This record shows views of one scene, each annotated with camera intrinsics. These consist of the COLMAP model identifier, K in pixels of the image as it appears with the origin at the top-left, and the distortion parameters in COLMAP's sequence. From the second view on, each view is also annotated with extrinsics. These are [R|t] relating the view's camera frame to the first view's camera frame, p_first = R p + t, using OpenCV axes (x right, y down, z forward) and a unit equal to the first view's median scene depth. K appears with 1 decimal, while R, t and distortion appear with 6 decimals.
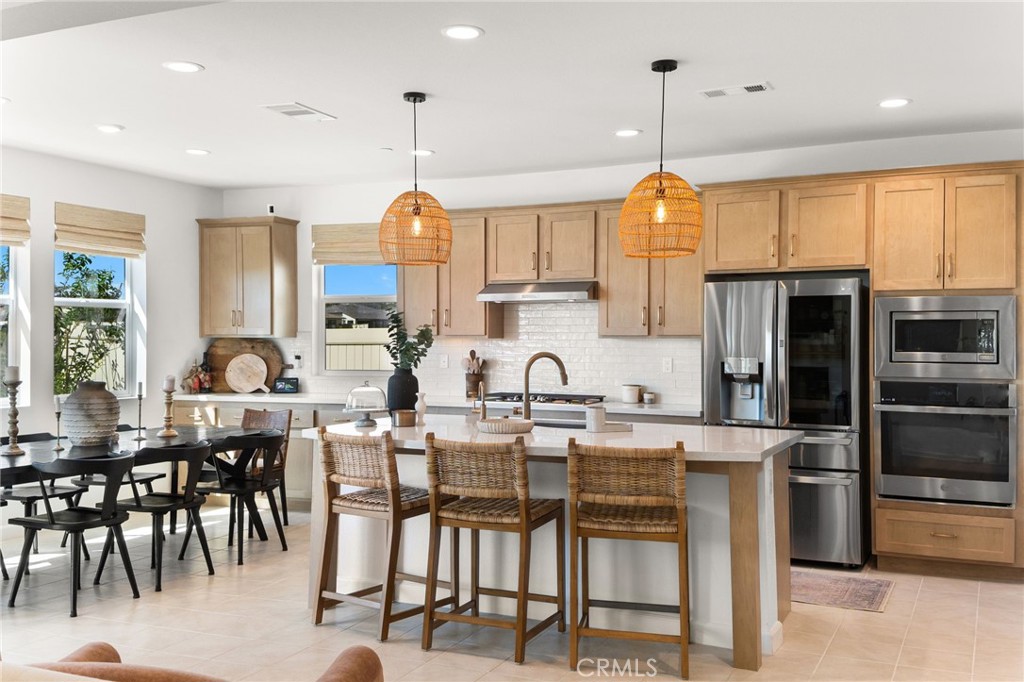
lens RADIAL K [[994.4, 0, 508.0], [0, 994.4, 333.0], [0, 0, 1]] dist [0.544984, -1.243314]
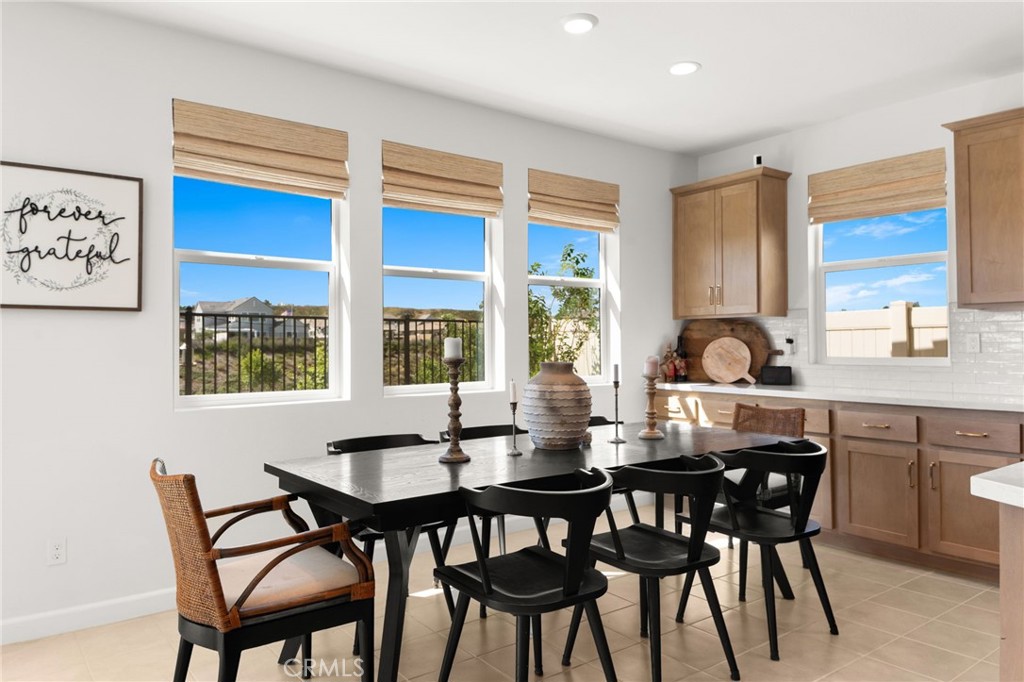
lens RADIAL K [[733.6, 0, 507.6], [0, 733.6, 322.0], [0, 0, 1]] dist [0.043302, -0.003973]
pose [[0.886614, -0.017356, -0.462184, -0.180399], [0.006422, 0.999661, -0.025219, 0.030019], [0.462465, 0.019391, 0.886425, 0.503871]]
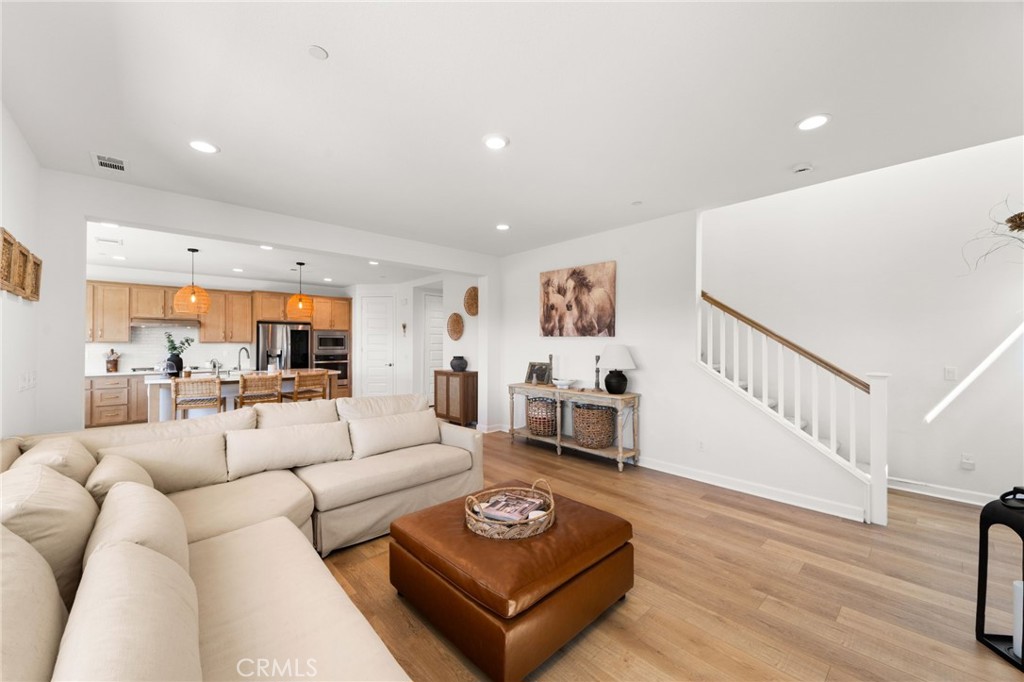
lens RADIAL K [[390.8, 0, 513.7], [0, 390.8, 338.1], [0, 0, 1]] dist [0.001668, -0.000447]
pose [[0.367886, 0.012294, 0.929790, -0.591295], [-0.000365, 0.999914, -0.013077, 0.005989], [-0.929871, 0.004472, 0.367859, -0.107042]]
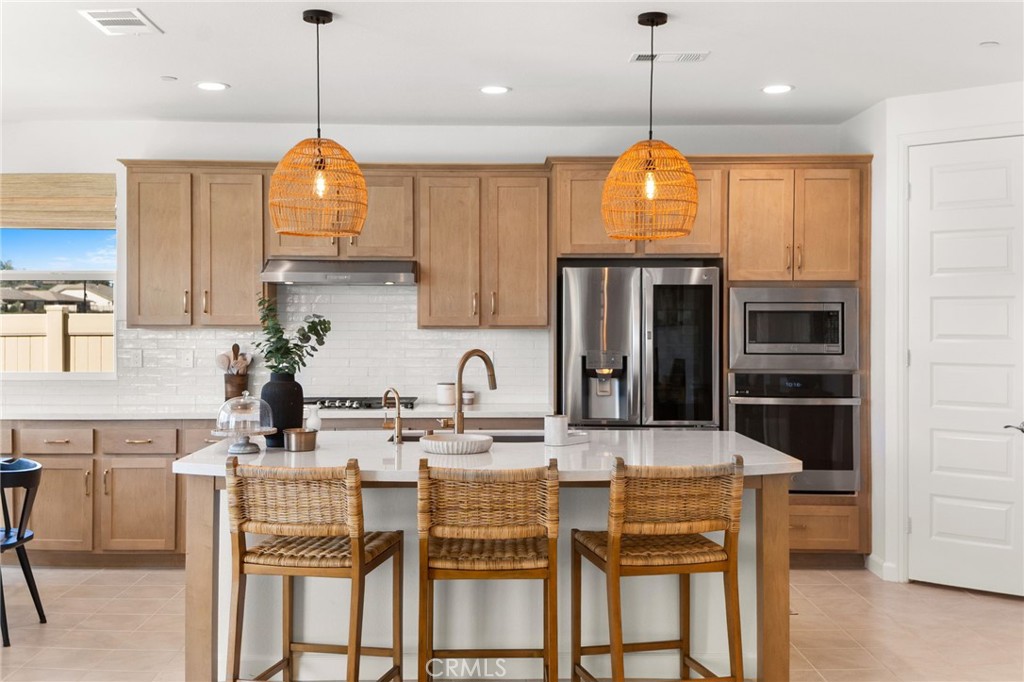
lens RADIAL K [[1086.3, 0, 510.9], [0, 1086.3, 320.0], [0, 0, 1]] dist [0.356611, -1.174656]
pose [[0.897390, 0.001120, 0.441238, -0.269137], [-0.003088, 0.999988, 0.003743, -0.006588], [-0.441228, -0.004721, 0.897382, 0.159224]]
